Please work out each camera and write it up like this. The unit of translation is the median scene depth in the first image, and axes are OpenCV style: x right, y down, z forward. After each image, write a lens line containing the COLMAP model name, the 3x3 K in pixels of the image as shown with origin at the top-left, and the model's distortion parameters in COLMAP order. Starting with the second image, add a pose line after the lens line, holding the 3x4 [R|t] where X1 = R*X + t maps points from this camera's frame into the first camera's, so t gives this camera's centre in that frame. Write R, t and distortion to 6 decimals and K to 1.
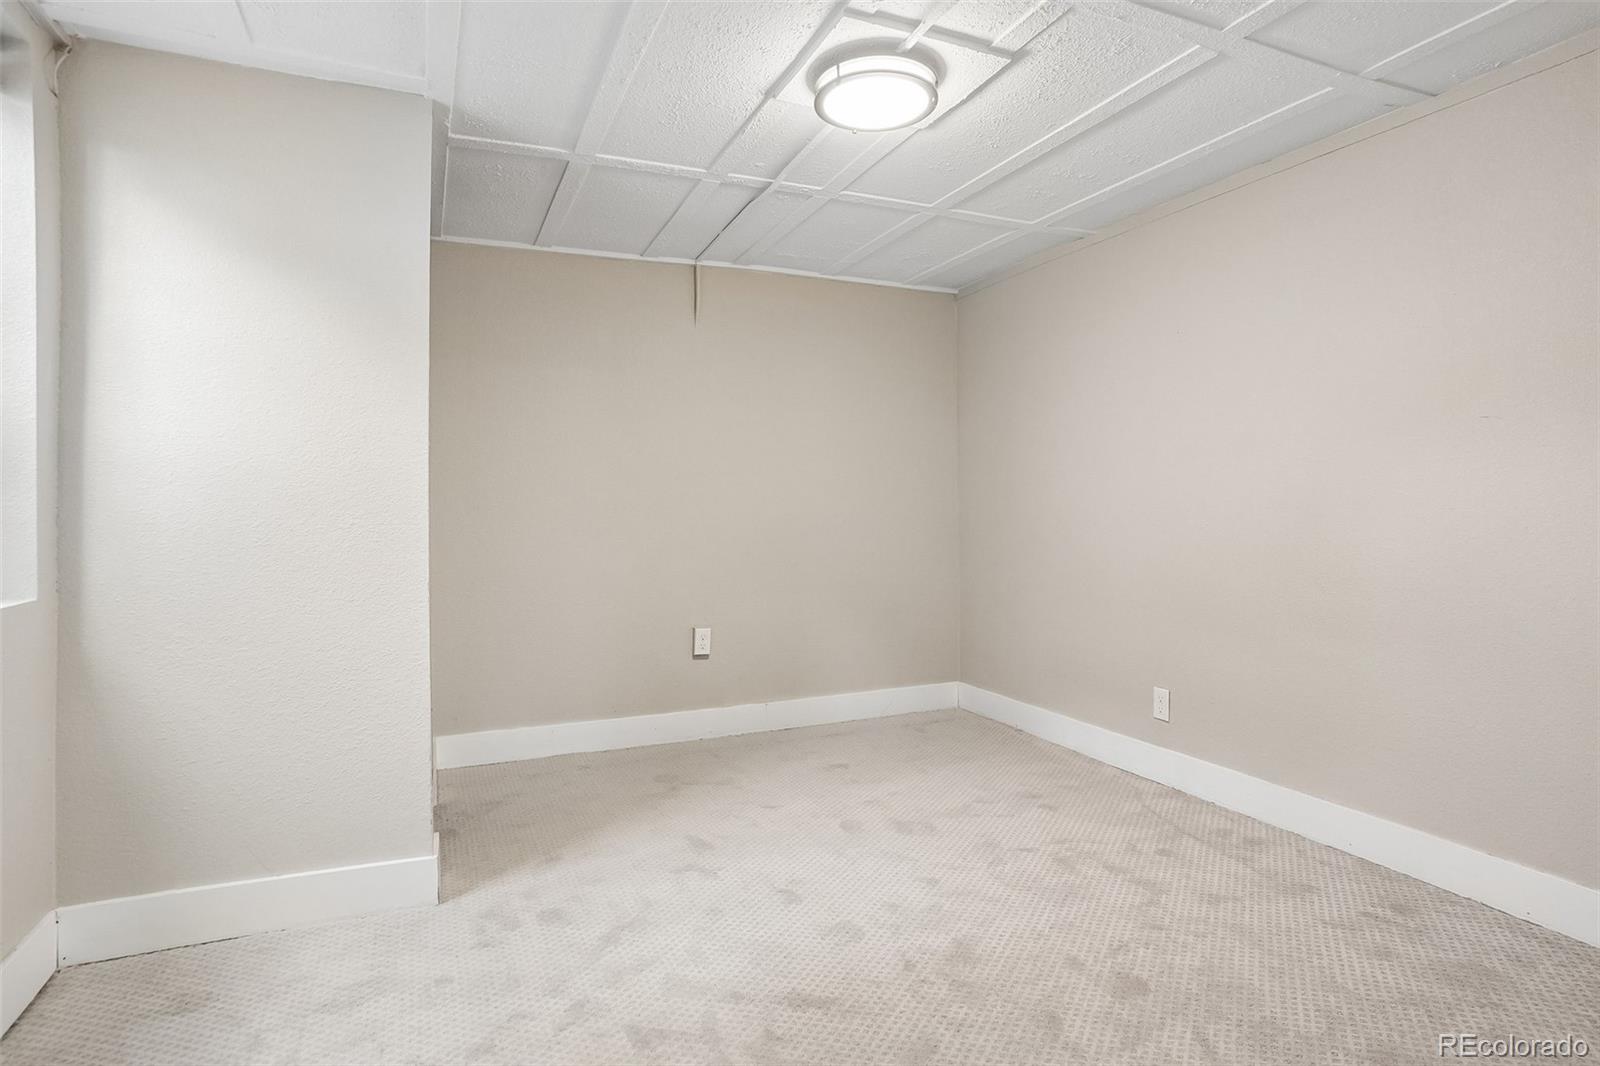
lens RADIAL K [[824.8, 0, 793.1], [0, 824.8, 524.4], [0, 0, 1]] dist [-0.037514, 0.017919]
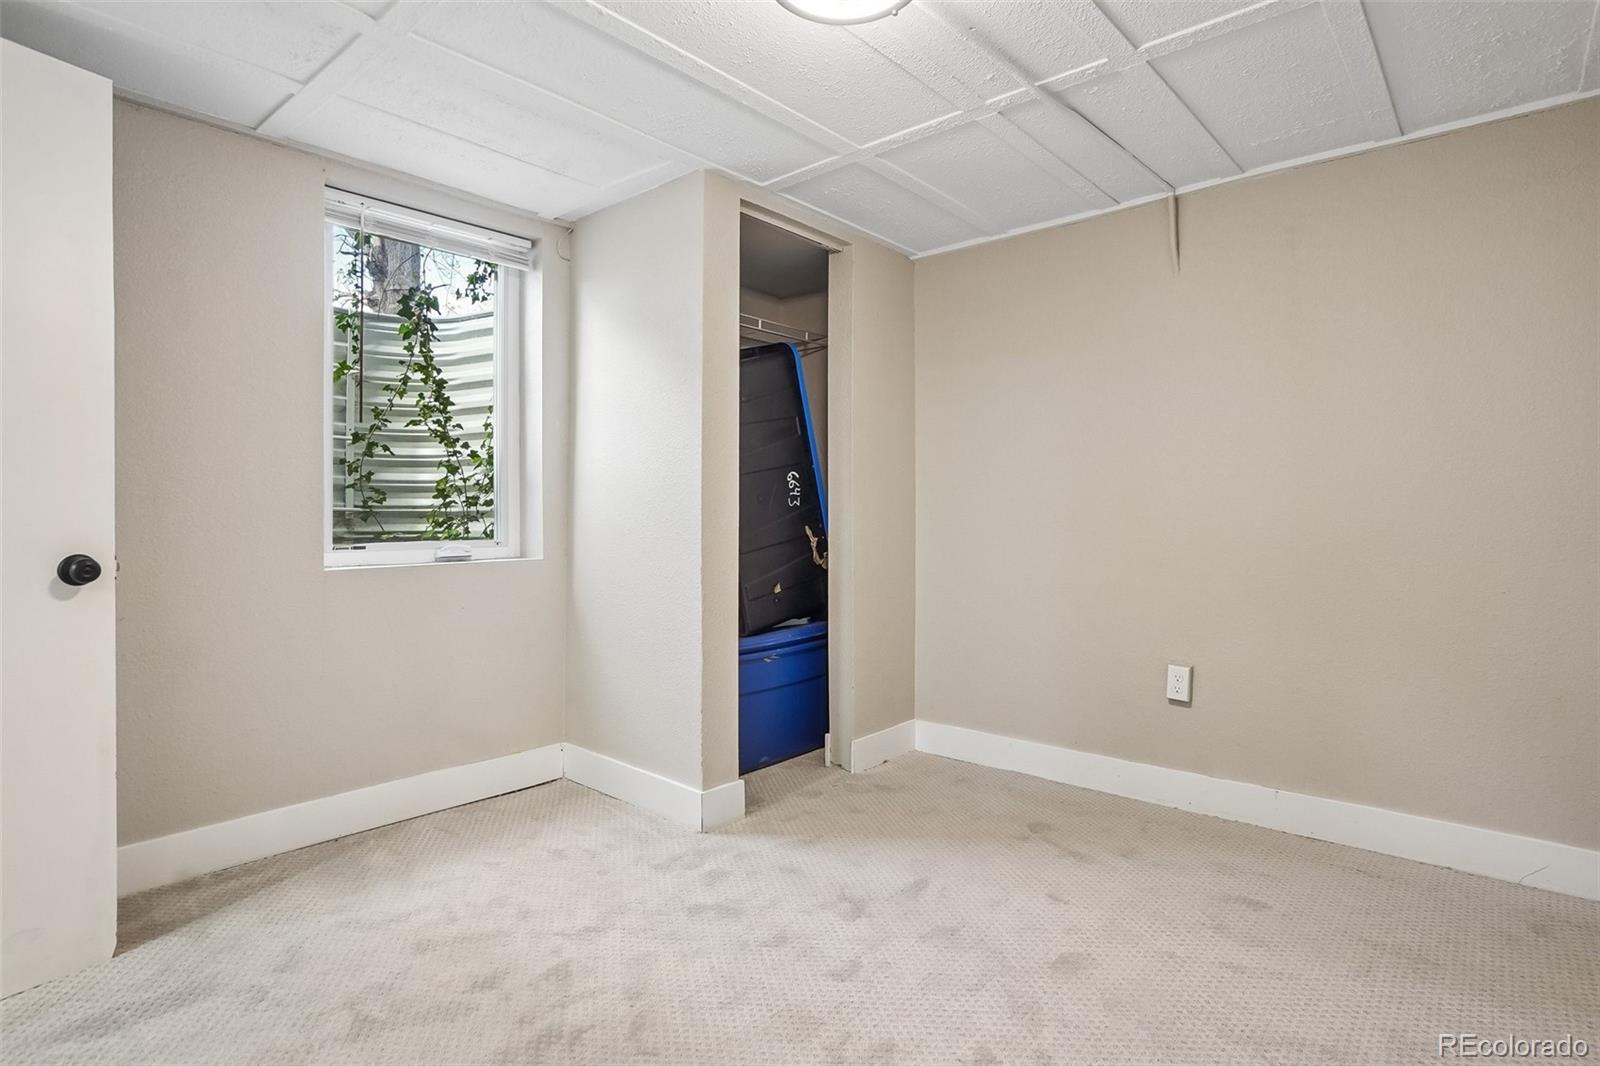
lens RADIAL K [[824.8, 0, 797.6], [0, 824.8, 527.0], [0, 0, 1]] dist [-0.037514, 0.017919]
pose [[0.434967, 0.021311, -0.900194, 0.744748], [-0.023644, 0.999646, 0.012241, -0.008173], [0.900136, 0.015959, 0.435317, 0.609080]]
